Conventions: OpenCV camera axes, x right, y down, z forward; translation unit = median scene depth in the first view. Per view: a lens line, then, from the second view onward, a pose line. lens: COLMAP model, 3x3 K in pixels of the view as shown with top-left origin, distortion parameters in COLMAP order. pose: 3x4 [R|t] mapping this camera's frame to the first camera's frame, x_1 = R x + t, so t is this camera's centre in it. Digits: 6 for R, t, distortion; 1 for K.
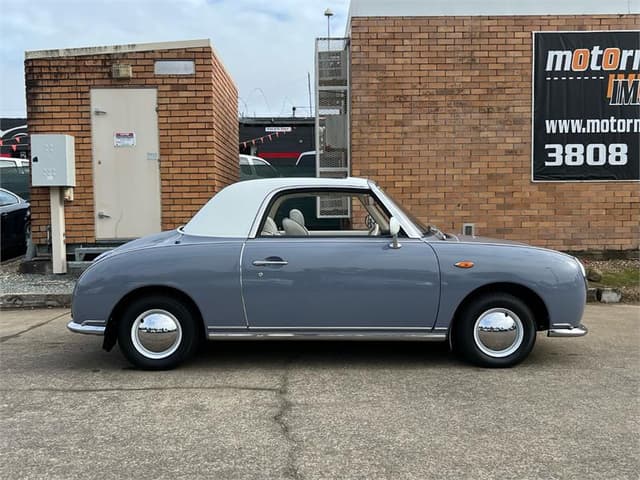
lens RADIAL K [[638.7, 0, 313.2], [0, 638.7, 251.9], [0, 0, 1]] dist [0.024656, -0.050528]
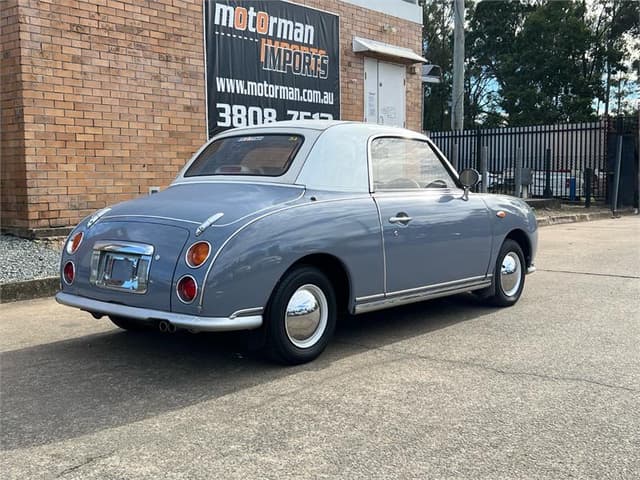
lens RADIAL K [[747.5, 0, 319.8], [0, 747.5, 252.2], [0, 0, 1]] dist [0.072309, -0.191235]
pose [[0.629527, -0.069778, 0.773839, -0.415968], [0.049024, 0.997542, 0.050069, 0.003590], [-0.775430, 0.006417, 0.631401, 0.186708]]
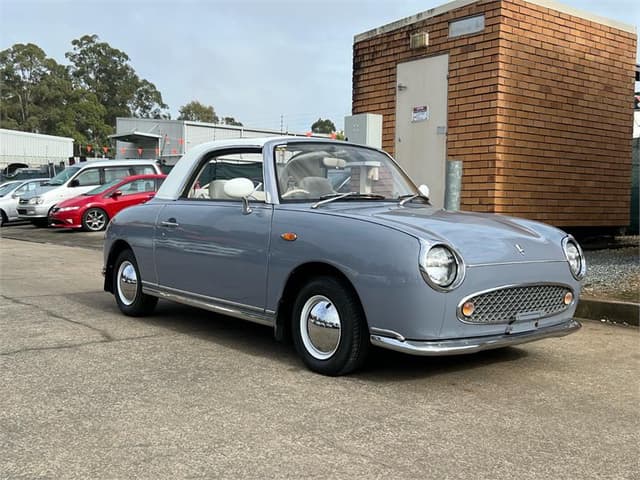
lens RADIAL K [[744.6, 0, 313.1], [0, 744.6, 247.9], [0, 0, 1]] dist [0.115658, -0.293124]
pose [[0.612223, 0.063978, -0.788093, 0.483483], [-0.072860, 0.997045, 0.024340, 0.004578], [0.787321, 0.042519, 0.615075, 0.213302]]
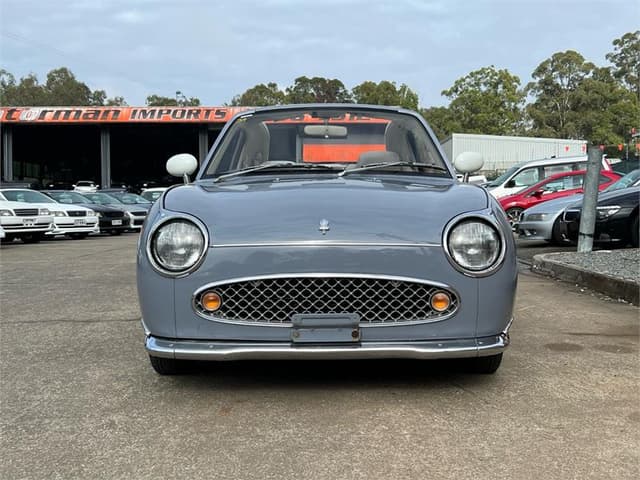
lens RADIAL K [[744.6, 0, 313.1], [0, 744.6, 247.9], [0, 0, 1]] dist [0.115658, -0.293124]
pose [[-0.040106, 0.062482, -0.997240, 0.520729], [-0.058733, 0.996170, 0.064777, -0.003088], [0.997468, 0.061169, -0.036283, 0.569546]]
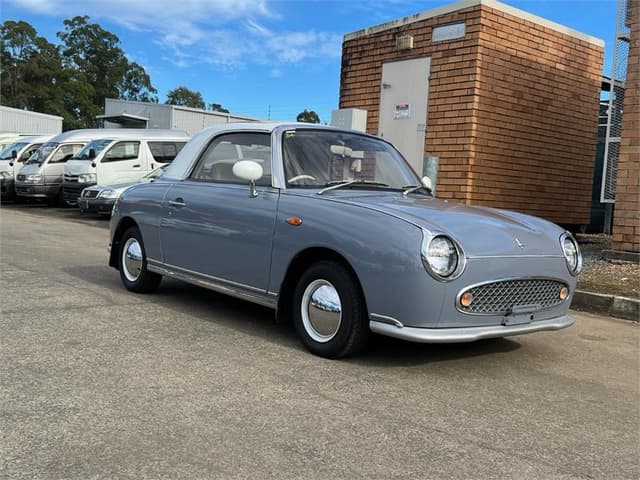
lens RADIAL K [[722.1, 0, 318.9], [0, 722.1, 245.8], [0, 0, 1]] dist [0.103695, -0.223250]
pose [[0.637506, 0.102217, -0.763635, 0.512123], [-0.117149, 0.992496, 0.035053, 0.009369], [0.761487, 0.067113, 0.644696, 0.181905]]
